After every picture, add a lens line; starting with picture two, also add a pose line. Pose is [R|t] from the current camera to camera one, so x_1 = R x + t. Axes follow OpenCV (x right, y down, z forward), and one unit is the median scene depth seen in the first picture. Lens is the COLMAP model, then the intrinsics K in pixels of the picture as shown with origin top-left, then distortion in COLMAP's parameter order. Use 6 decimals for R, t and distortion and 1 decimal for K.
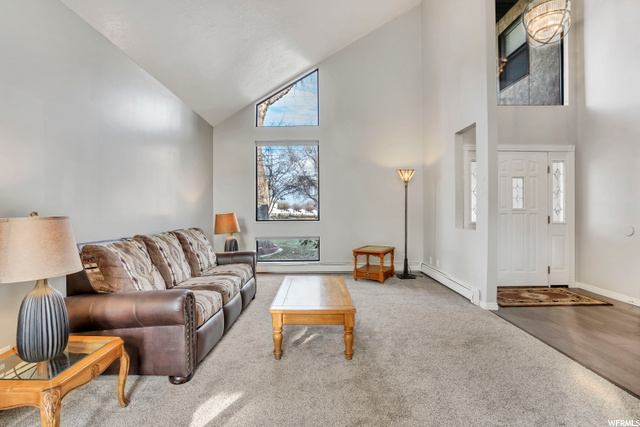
lens RADIAL K [[304.3, 0, 318.6], [0, 304.3, 200.2], [0, 0, 1]] dist [-0.001486, -0.000209]
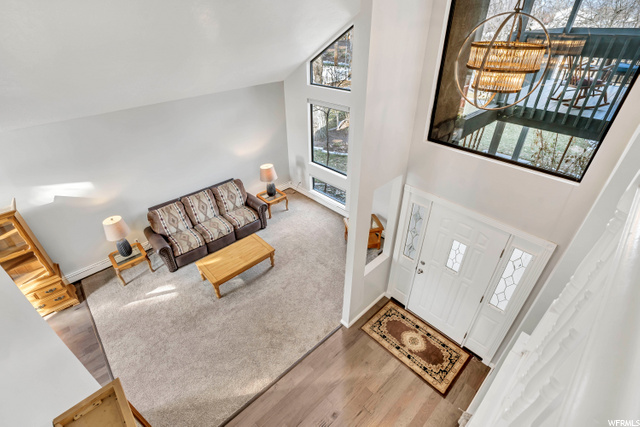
lens RADIAL K [[292.8, 0, 320.0], [0, 292.8, 213.5], [0, 0, 1]] dist [-0.000747, -0.000086]
pose [[0.683081, 0.398805, -0.611846, 0.844012], [0.012543, 0.831222, 0.555799, -0.571278], [0.730235, -0.387330, 0.562790, 0.322232]]
